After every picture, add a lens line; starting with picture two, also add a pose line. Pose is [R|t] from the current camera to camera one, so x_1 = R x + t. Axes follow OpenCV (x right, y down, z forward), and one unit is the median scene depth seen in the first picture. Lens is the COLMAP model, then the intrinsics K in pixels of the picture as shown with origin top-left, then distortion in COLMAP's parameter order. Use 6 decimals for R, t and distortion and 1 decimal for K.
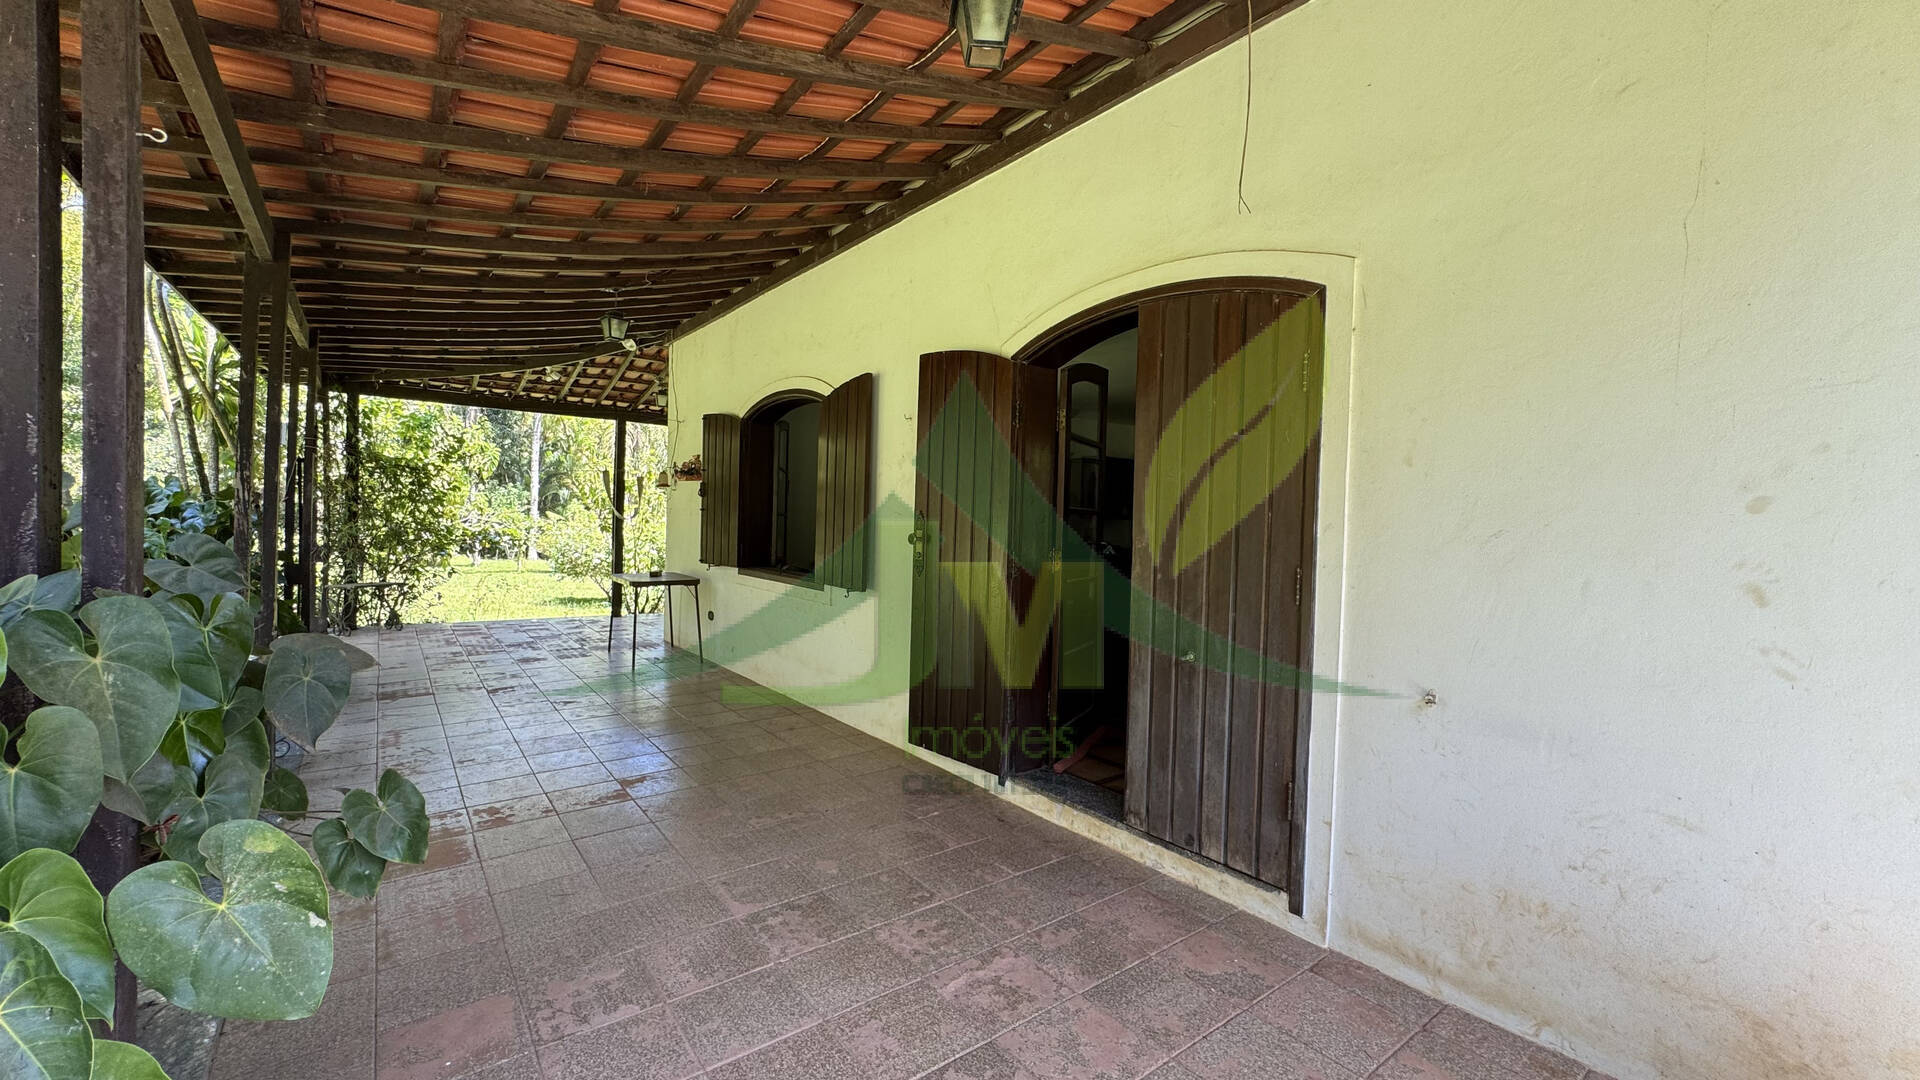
lens RADIAL K [[767.9, 0, 960.3], [0, 767.9, 541.9], [0, 0, 1]] dist [-0.002831, 0.000299]
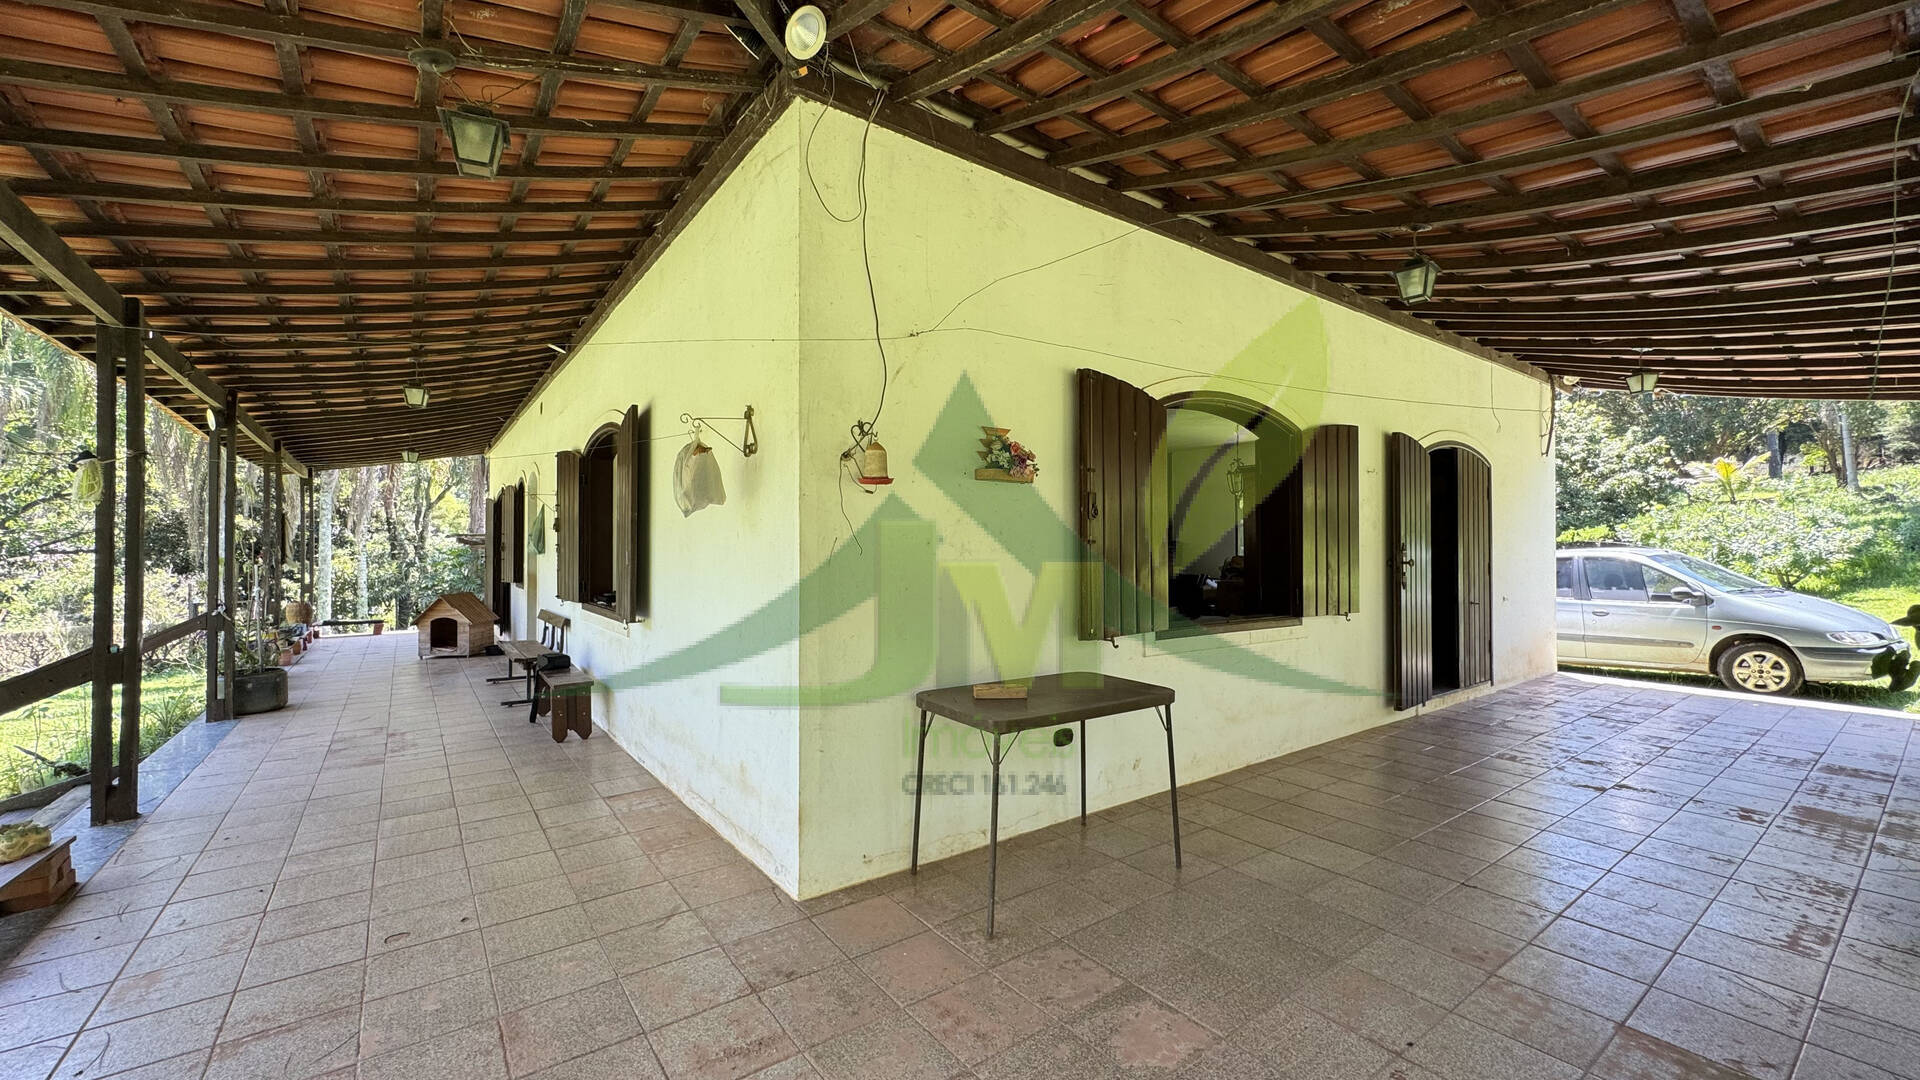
lens RADIAL K [[767.9, 0, 960.3], [0, 767.9, 541.9], [0, 0, 1]] dist [-0.002831, 0.000299]
pose [[-0.000633, -0.021135, 0.999776, -0.685365], [0.020008, 0.999576, 0.021144, -0.041889], [-0.999800, 0.020017, -0.000210, 0.851207]]
